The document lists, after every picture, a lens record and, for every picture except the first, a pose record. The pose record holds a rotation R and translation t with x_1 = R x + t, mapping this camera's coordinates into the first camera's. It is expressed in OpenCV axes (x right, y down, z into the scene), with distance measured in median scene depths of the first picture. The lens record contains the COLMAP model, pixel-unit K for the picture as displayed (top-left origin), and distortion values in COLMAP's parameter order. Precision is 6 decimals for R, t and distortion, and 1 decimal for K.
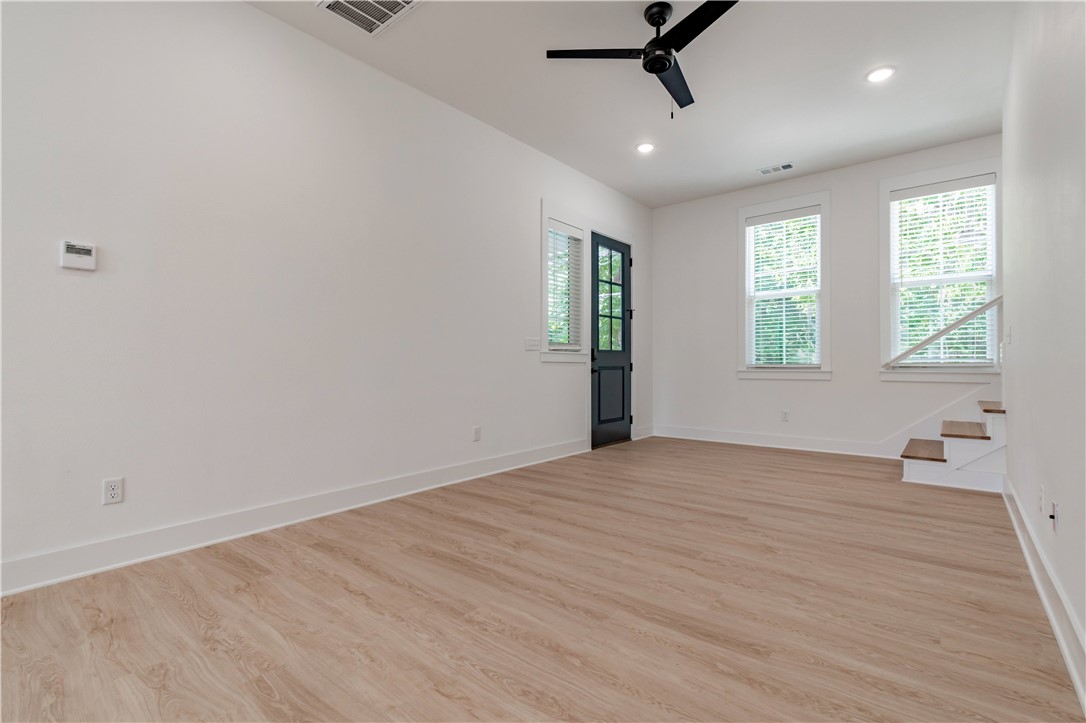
lens RADIAL K [[495.9, 0, 541.2], [0, 495.9, 362.1], [0, 0, 1]] dist [0.002079, 0.000398]
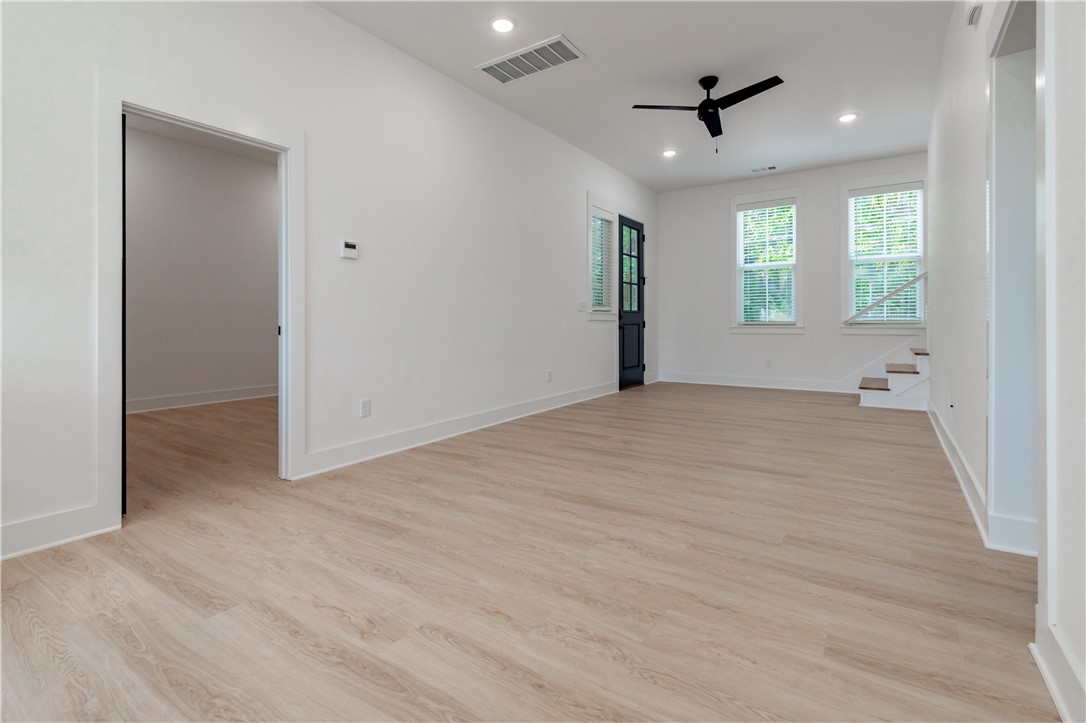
lens RADIAL K [[495.9, 0, 539.9], [0, 495.9, 323.3], [0, 0, 1]] dist [0.002079, 0.000398]
pose [[0.996476, -0.002412, 0.083845, -0.221516], [0.001966, 0.999984, 0.005396, 0.000405], [-0.083856, -0.005212, 0.996464, -0.241898]]
